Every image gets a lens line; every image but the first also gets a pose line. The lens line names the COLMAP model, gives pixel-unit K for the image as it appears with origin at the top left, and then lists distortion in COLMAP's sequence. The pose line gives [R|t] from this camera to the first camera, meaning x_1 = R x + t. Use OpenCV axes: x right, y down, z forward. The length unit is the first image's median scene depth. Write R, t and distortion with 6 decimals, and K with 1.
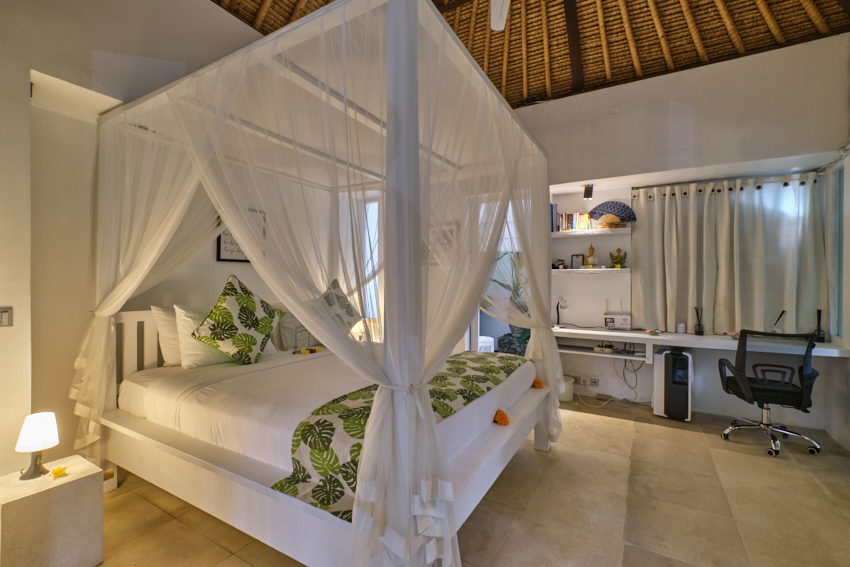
lens RADIAL K [[375.8, 0, 422.6], [0, 375.8, 281.9], [0, 0, 1]] dist [0.004656, -0.000040]
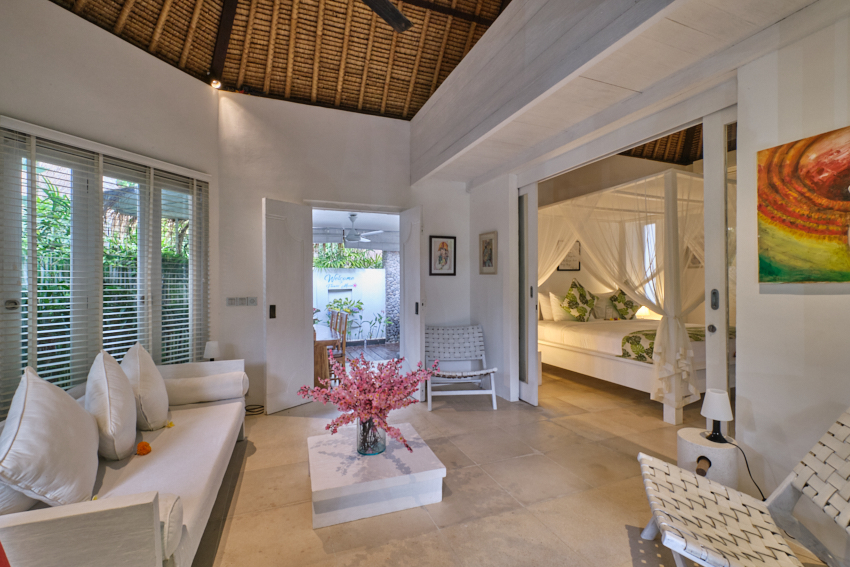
lens RADIAL K [[375.8, 0, 425.4], [0, 375.8, 280.0], [0, 0, 1]] dist [0.004656, -0.000040]
pose [[0.795795, -0.001950, -0.605563, 0.091972], [-0.002501, 0.999976, -0.006507, 0.007427], [0.605561, 0.006693, 0.795771, -1.179690]]
